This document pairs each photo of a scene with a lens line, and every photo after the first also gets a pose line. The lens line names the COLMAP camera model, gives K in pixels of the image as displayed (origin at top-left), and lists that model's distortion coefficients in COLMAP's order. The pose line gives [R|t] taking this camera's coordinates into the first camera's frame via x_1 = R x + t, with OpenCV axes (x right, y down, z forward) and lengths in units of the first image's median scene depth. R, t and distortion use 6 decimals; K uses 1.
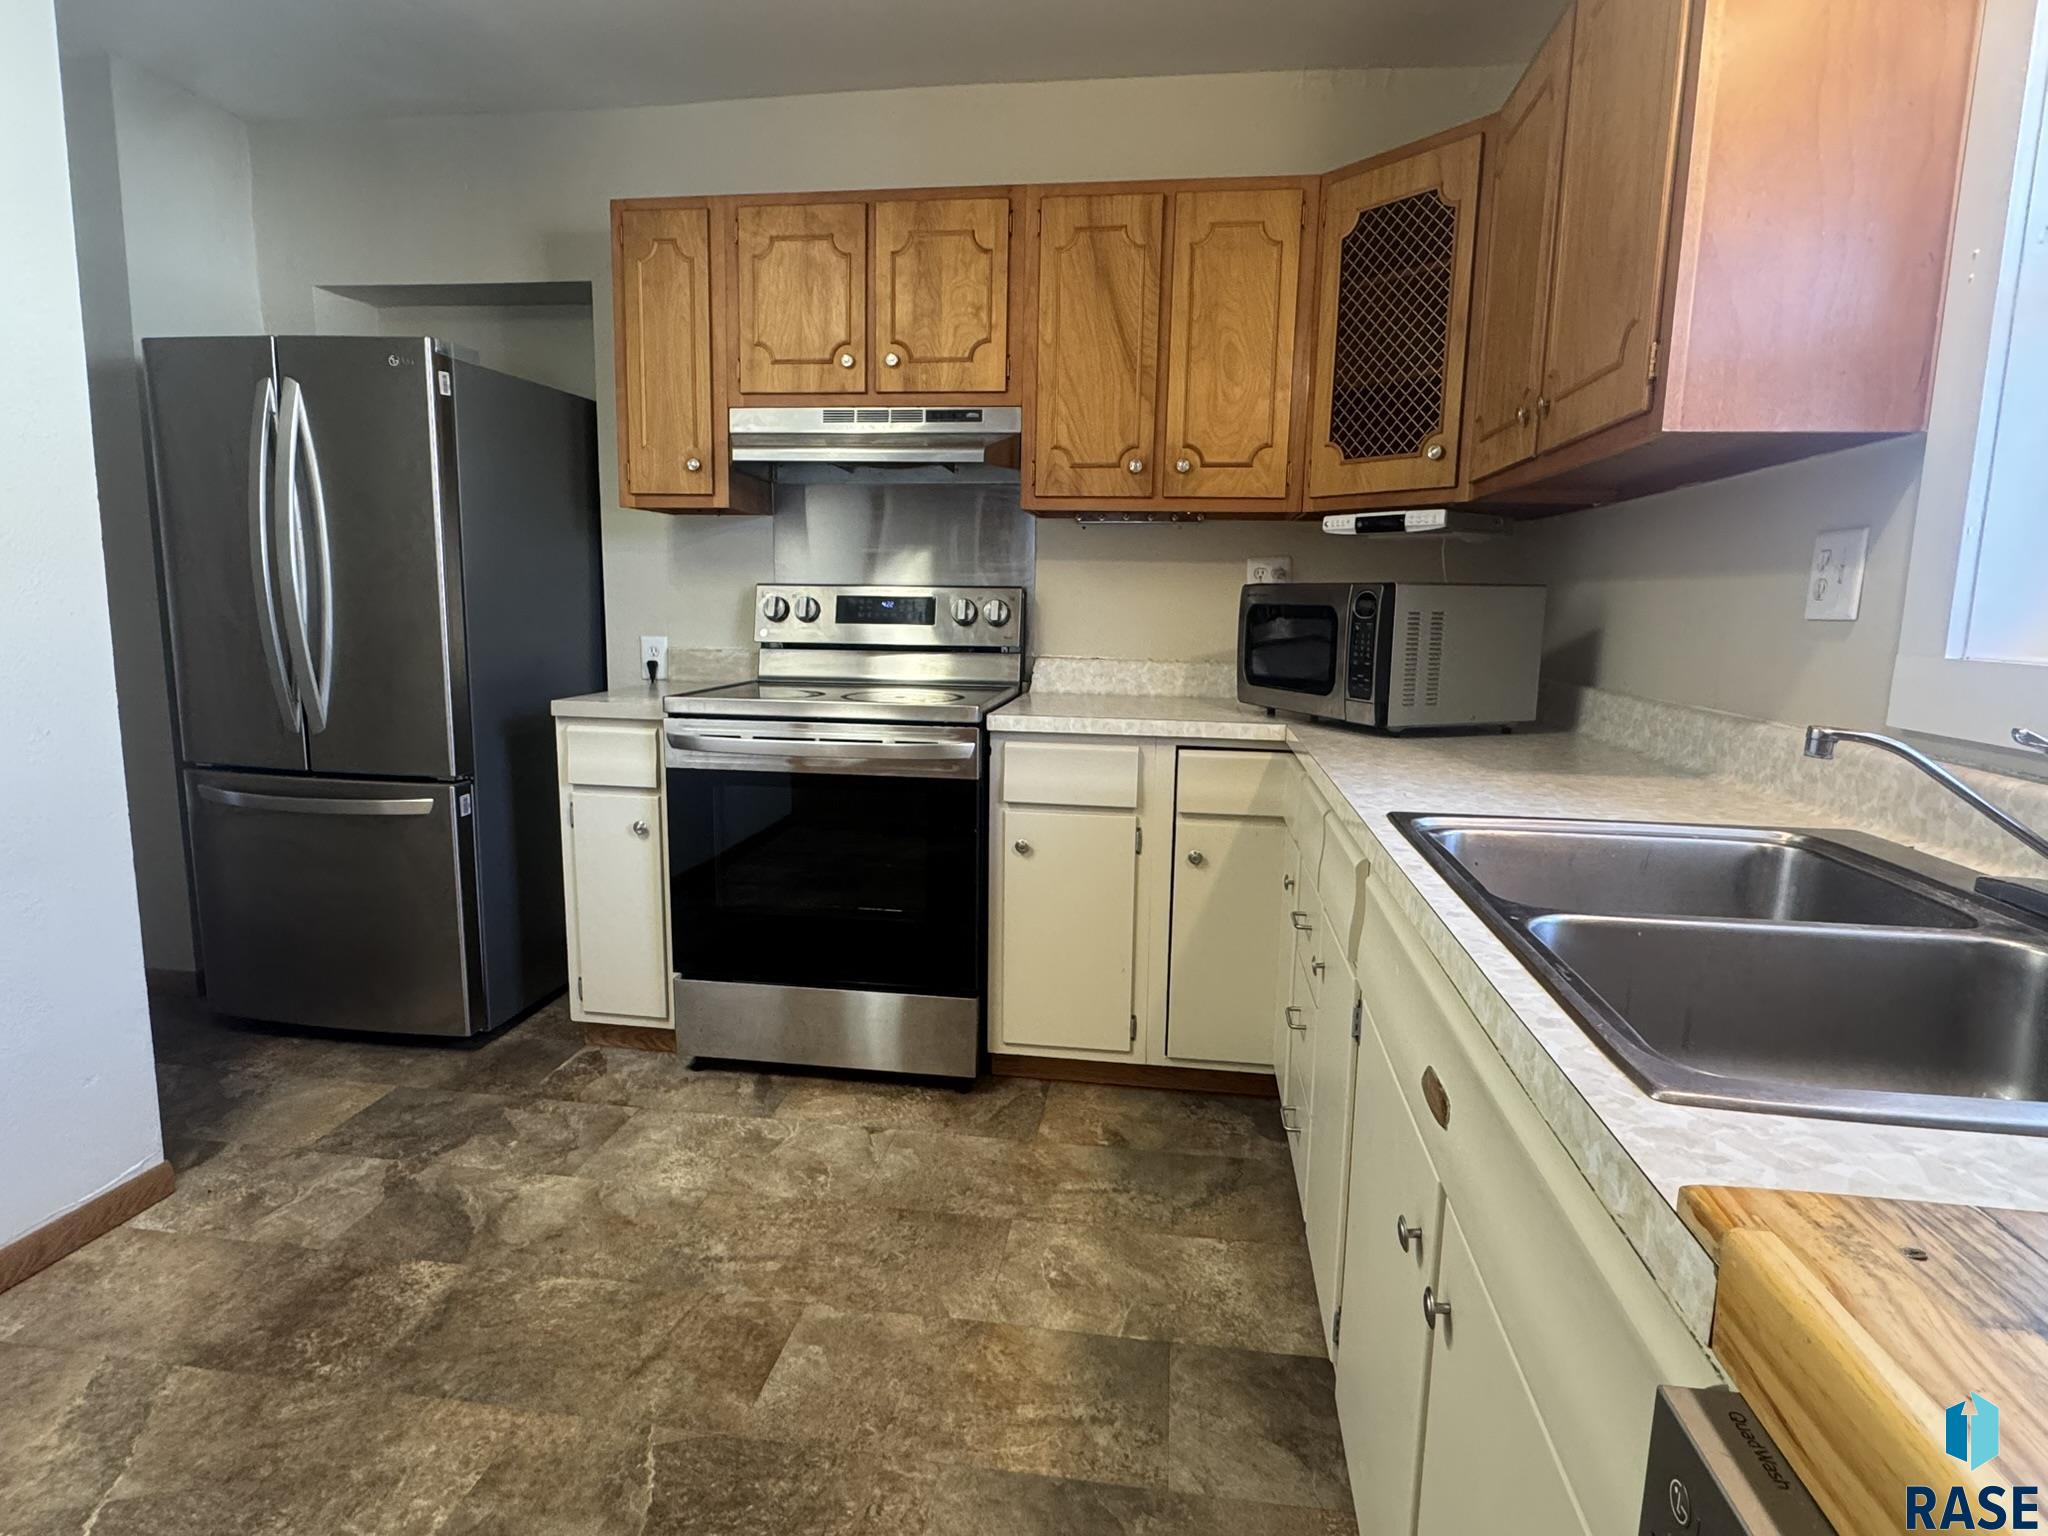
lens RADIAL K [[1127.5, 0, 1025.7], [0, 1127.5, 766.3], [0, 0, 1]] dist [0.003195, -0.001705]
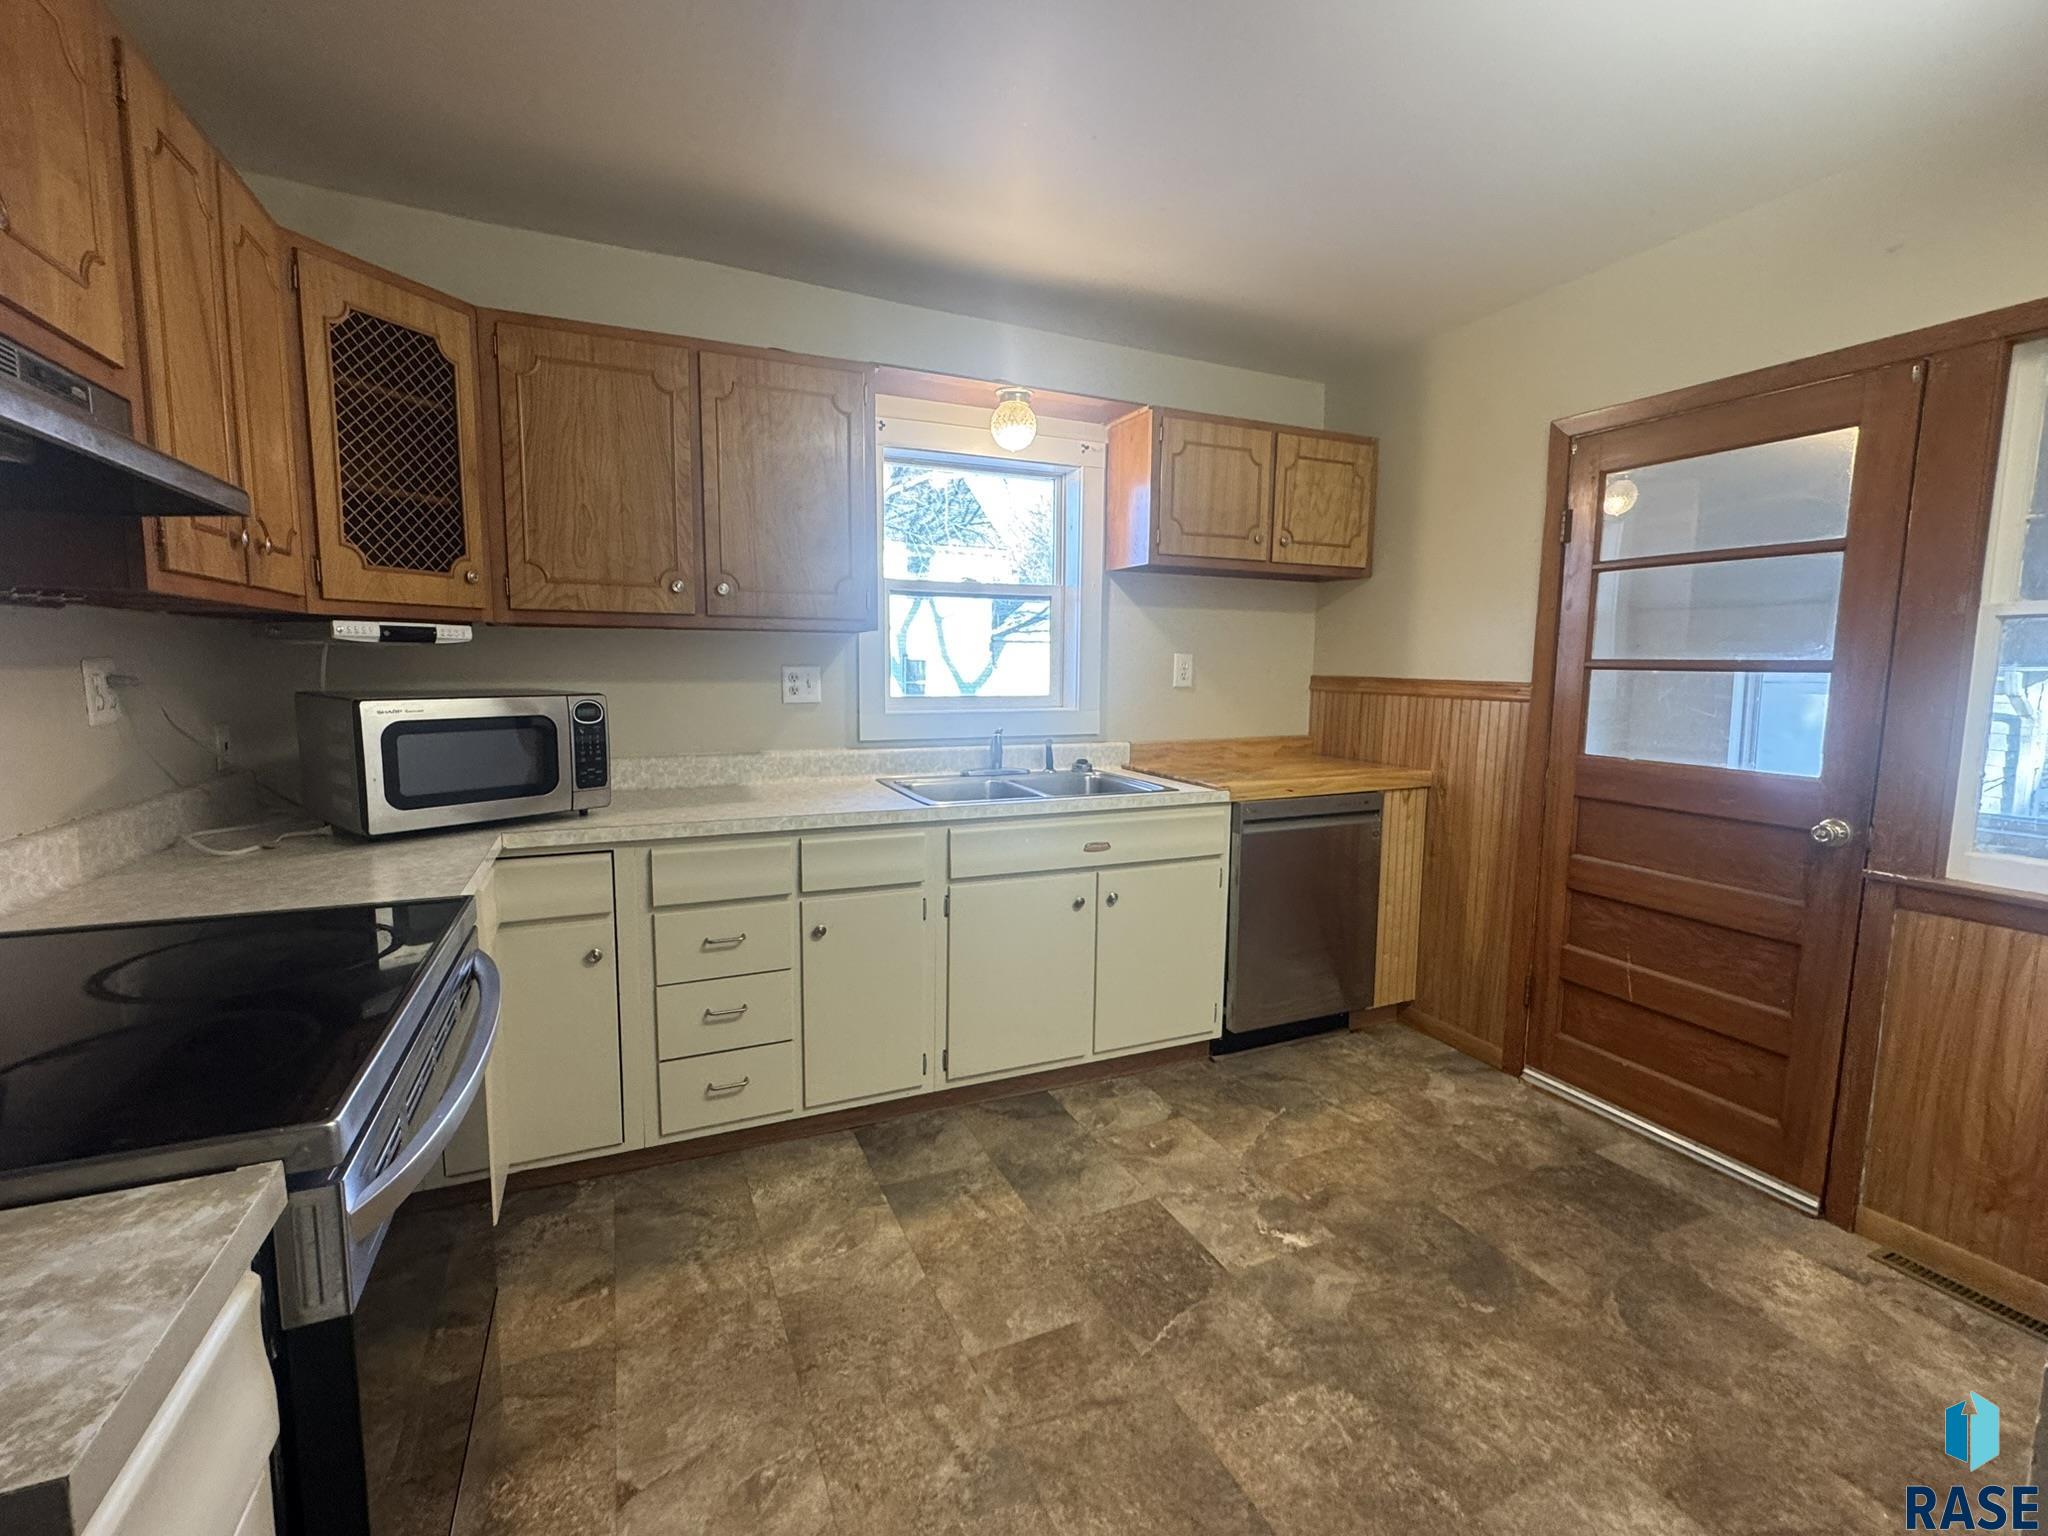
lens RADIAL K [[890.7, 0, 1025.1], [0, 890.7, 764.5], [0, 0, 1]] dist [-0.001568, -0.000006]
pose [[-0.544553, -0.120052, 0.830090, -0.872019], [0.104621, 0.972250, 0.209245, -0.273323], [-0.832176, 0.200790, -0.516882, 1.267816]]
